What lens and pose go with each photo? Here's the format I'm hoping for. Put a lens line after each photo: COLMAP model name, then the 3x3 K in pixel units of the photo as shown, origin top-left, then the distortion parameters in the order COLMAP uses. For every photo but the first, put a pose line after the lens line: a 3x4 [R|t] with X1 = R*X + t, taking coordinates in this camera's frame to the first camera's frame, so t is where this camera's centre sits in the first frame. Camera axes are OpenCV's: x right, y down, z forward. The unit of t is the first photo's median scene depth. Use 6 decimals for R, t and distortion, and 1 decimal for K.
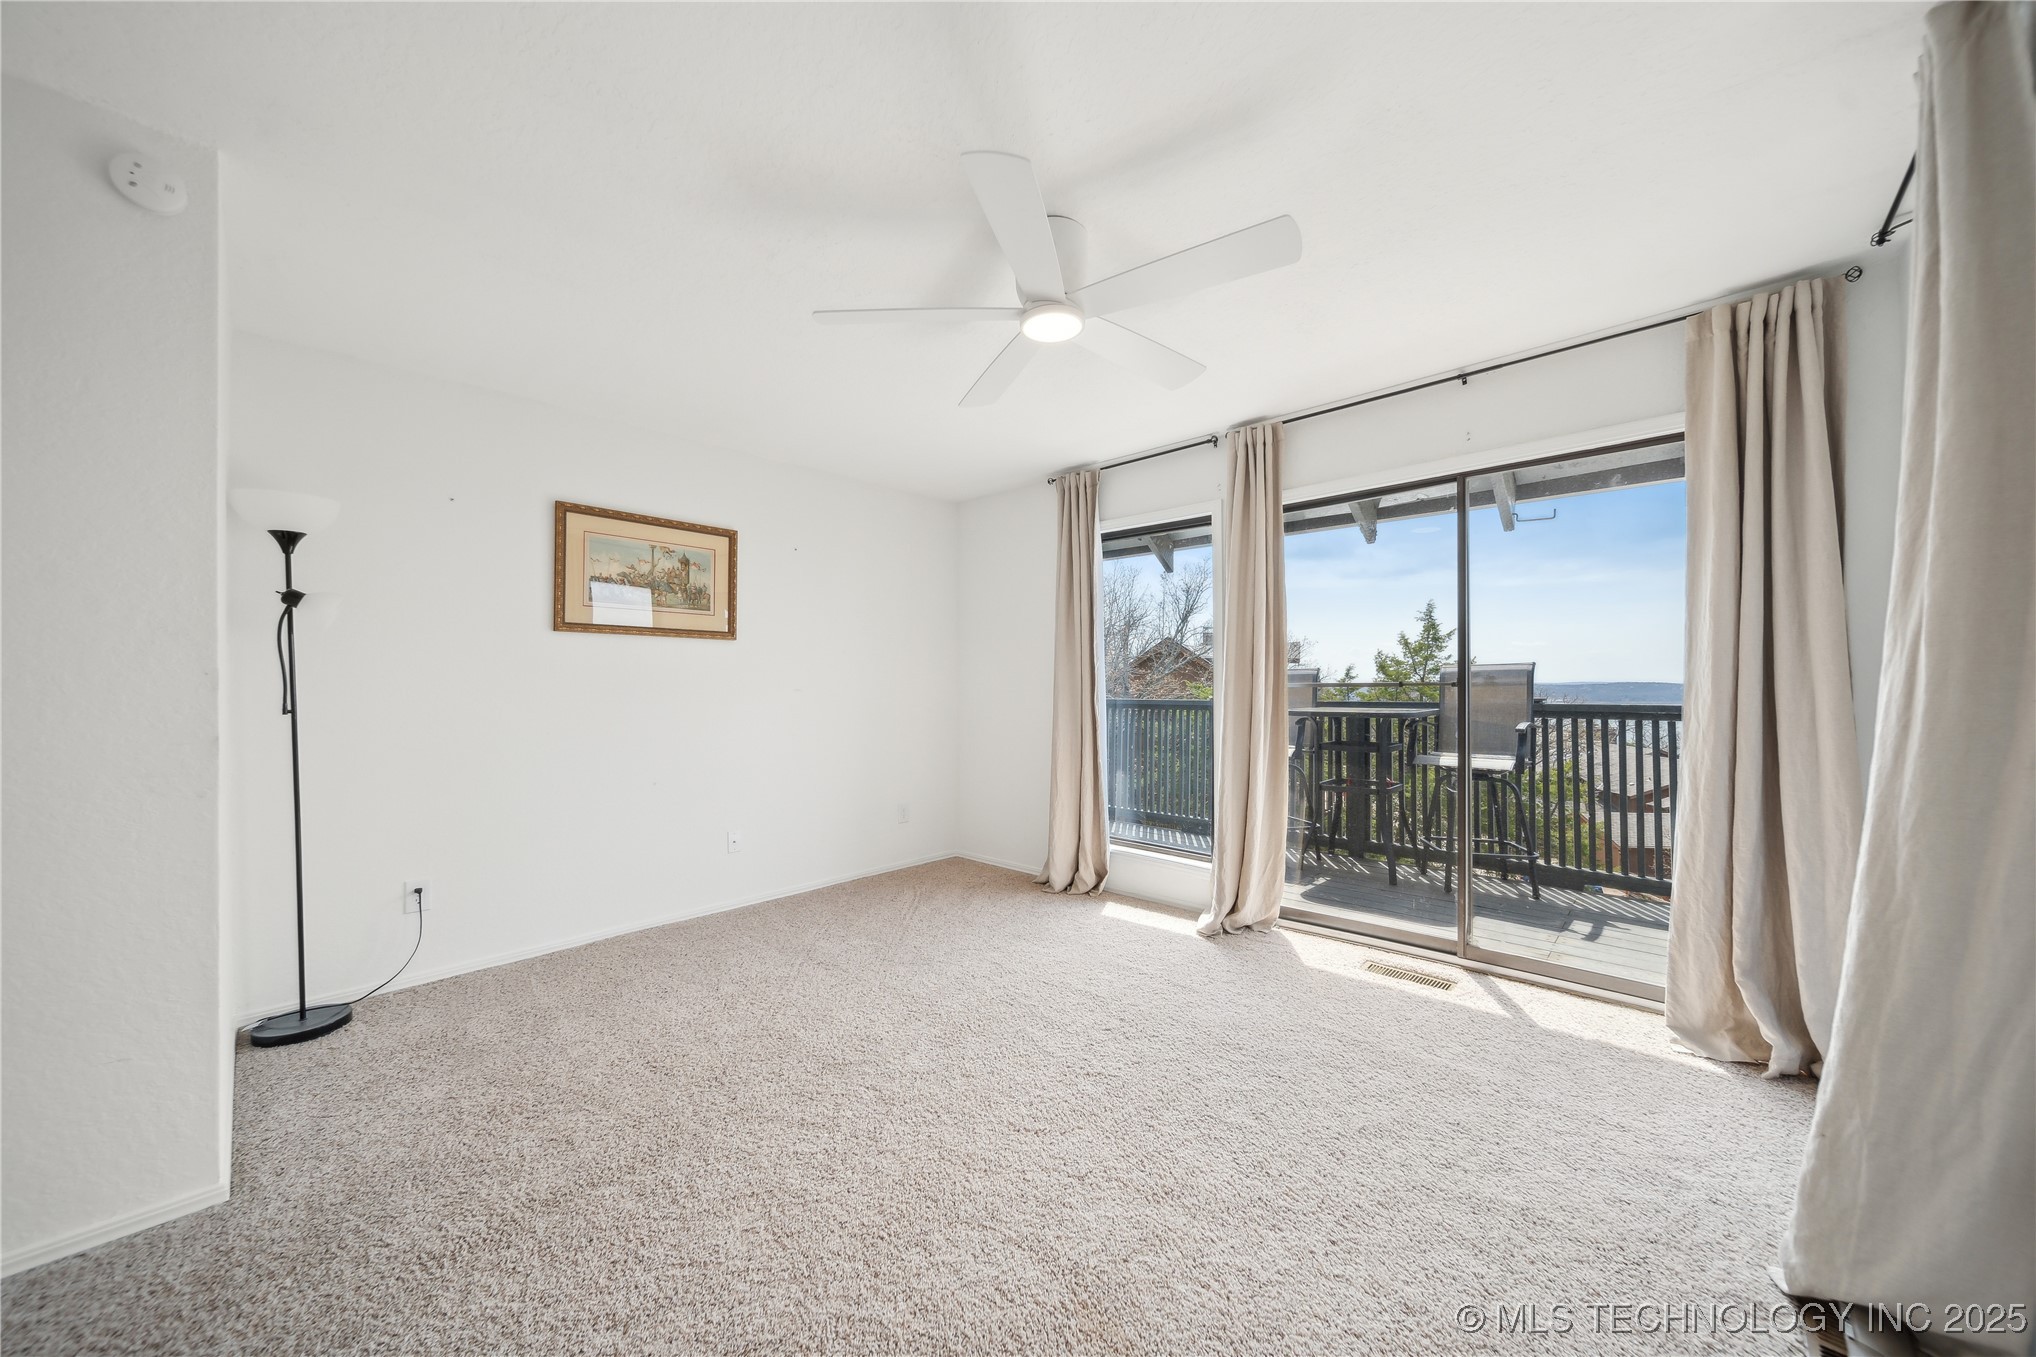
lens RADIAL K [[733.1, 0, 1018.0], [0, 733.1, 678.5], [0, 0, 1]] dist [0.002633, -0.002493]
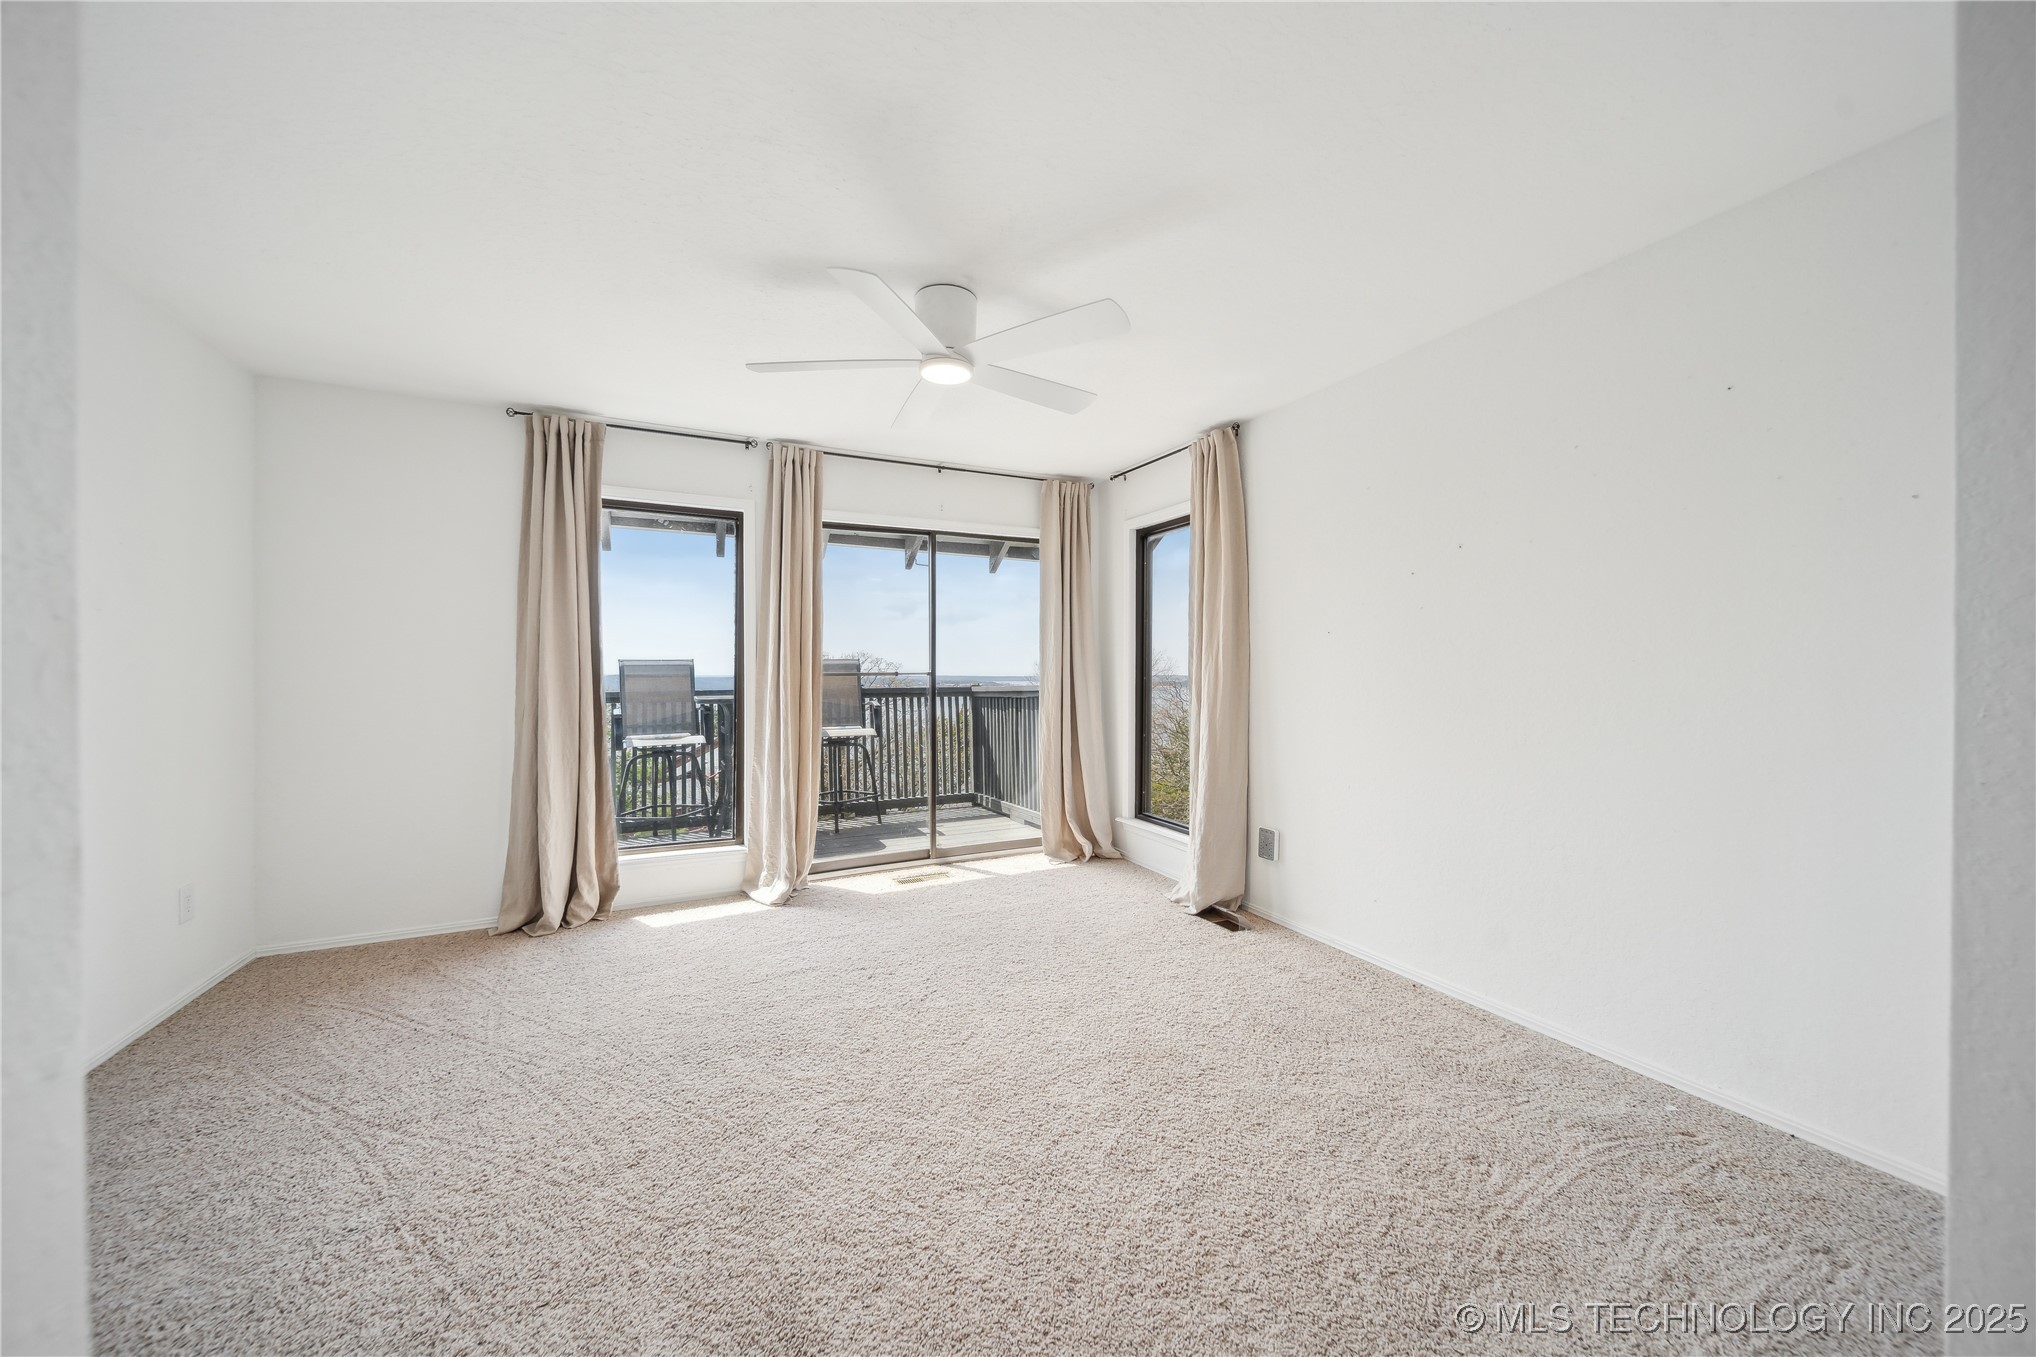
lens RADIAL K [[729.3, 0, 1014.8], [0, 729.3, 667.5], [0, 0, 1]] dist [-0.001308, -0.000300]
pose [[0.347167, 0.011278, 0.937736, -0.616745], [-0.002615, 0.999935, -0.011058, 0.010927], [-0.937800, 0.001386, 0.347174, 0.289795]]
